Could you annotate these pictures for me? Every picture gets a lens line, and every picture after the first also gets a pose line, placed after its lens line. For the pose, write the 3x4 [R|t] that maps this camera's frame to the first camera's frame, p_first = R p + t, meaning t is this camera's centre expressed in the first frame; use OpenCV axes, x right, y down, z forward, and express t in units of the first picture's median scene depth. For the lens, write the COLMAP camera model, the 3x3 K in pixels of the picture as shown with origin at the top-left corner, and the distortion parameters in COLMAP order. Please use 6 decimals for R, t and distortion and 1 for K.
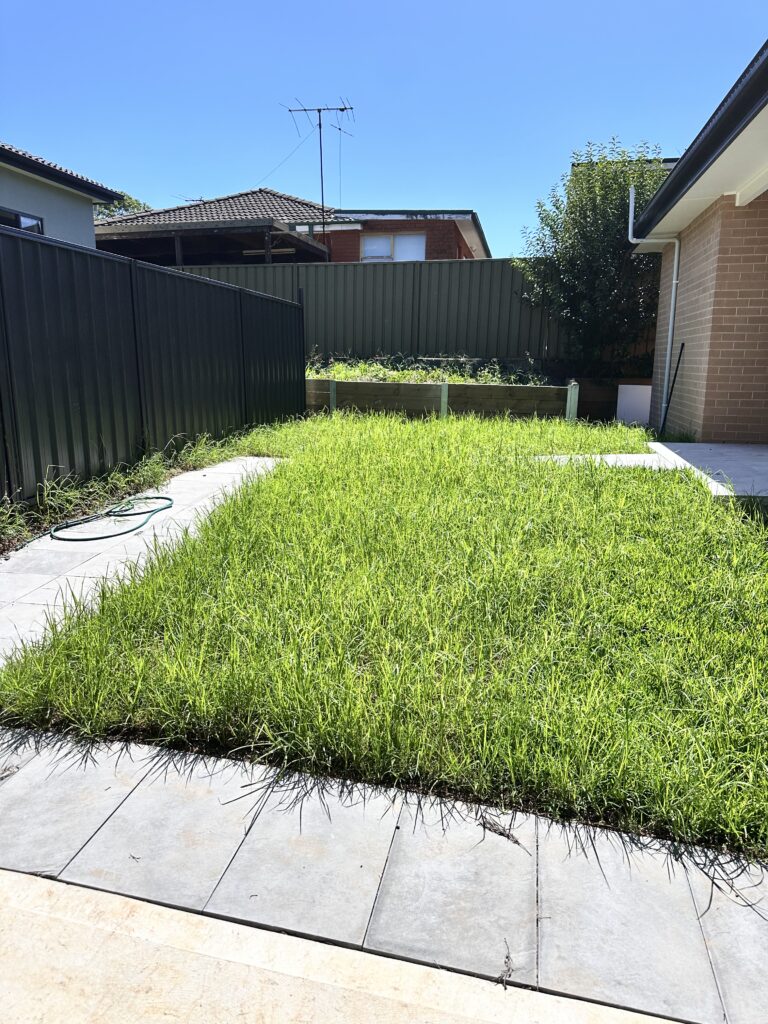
lens RADIAL K [[723.7, 0, 384.0], [0, 723.7, 512.0], [0, 0, 1]] dist [0.005198, -0.002156]
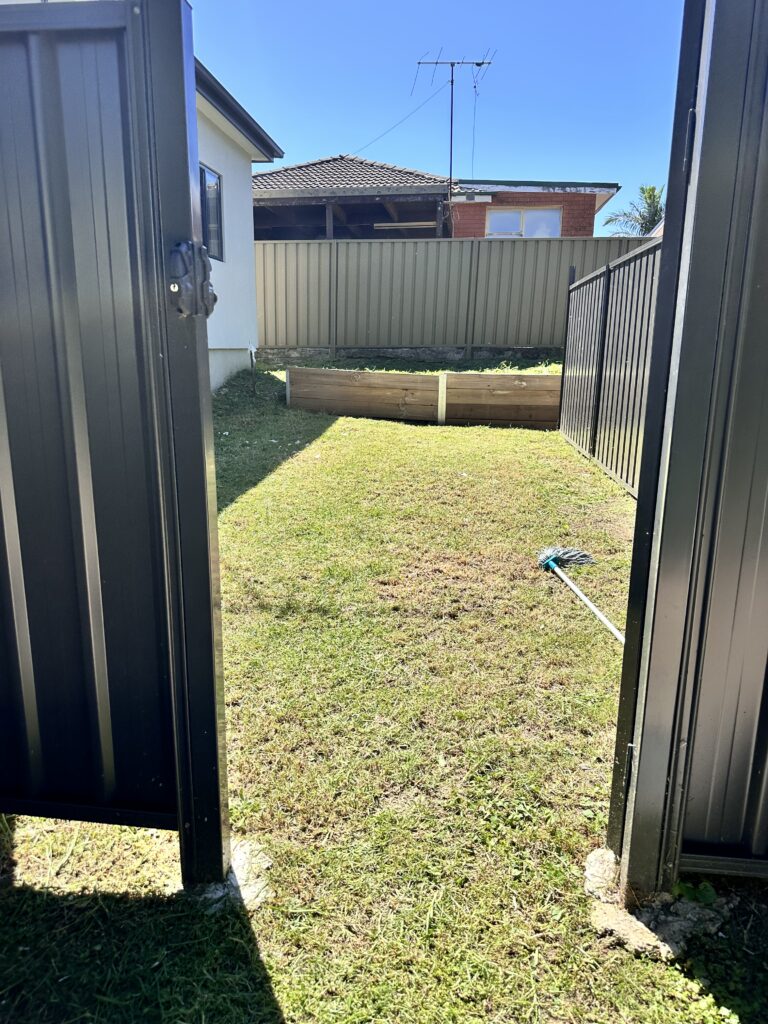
lens RADIAL K [[723.7, 0, 384.0], [0, 723.7, 512.0], [0, 0, 1]] dist [0.005198, -0.002156]
pose [[0.995845, -0.017020, 0.089464, -0.256769], [0.015100, 0.999642, 0.022094, -0.031369], [-0.089808, -0.020651, 0.995745, 0.118619]]
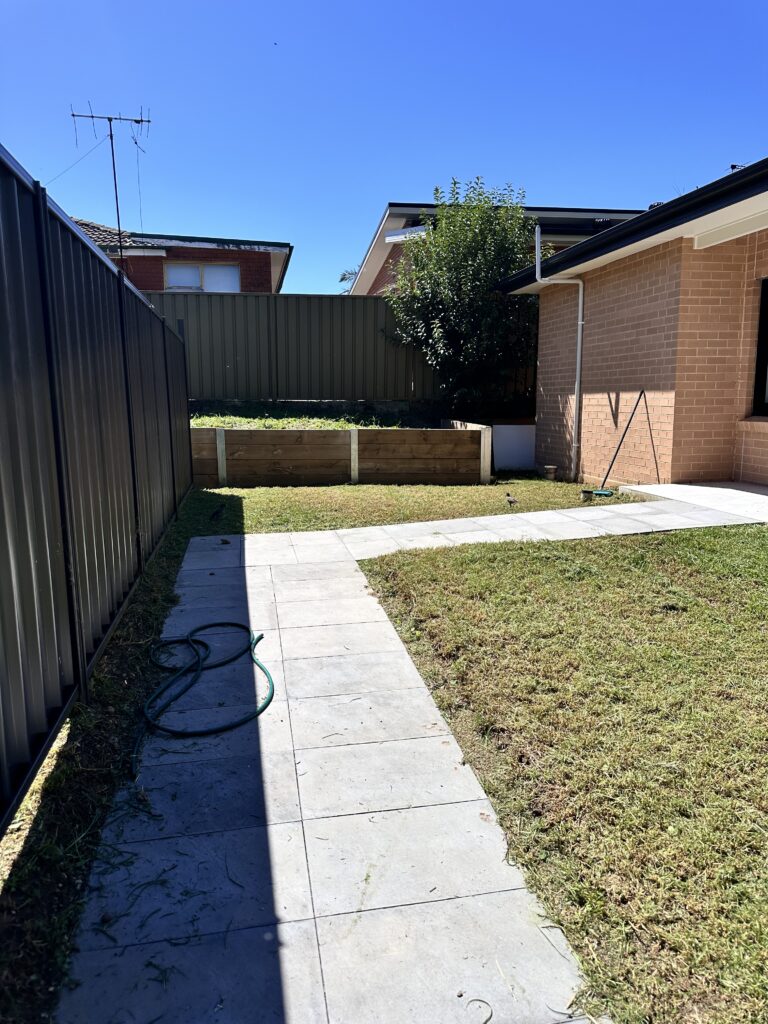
lens RADIAL K [[723.7, 0, 384.0], [0, 723.7, 512.0], [0, 0, 1]] dist [0.005198, -0.002156]
pose [[0.930933, -0.071271, 0.358168, -0.126658], [0.088621, 0.995544, -0.032239, -0.026448], [-0.354274, 0.061754, 0.933100, 0.097884]]
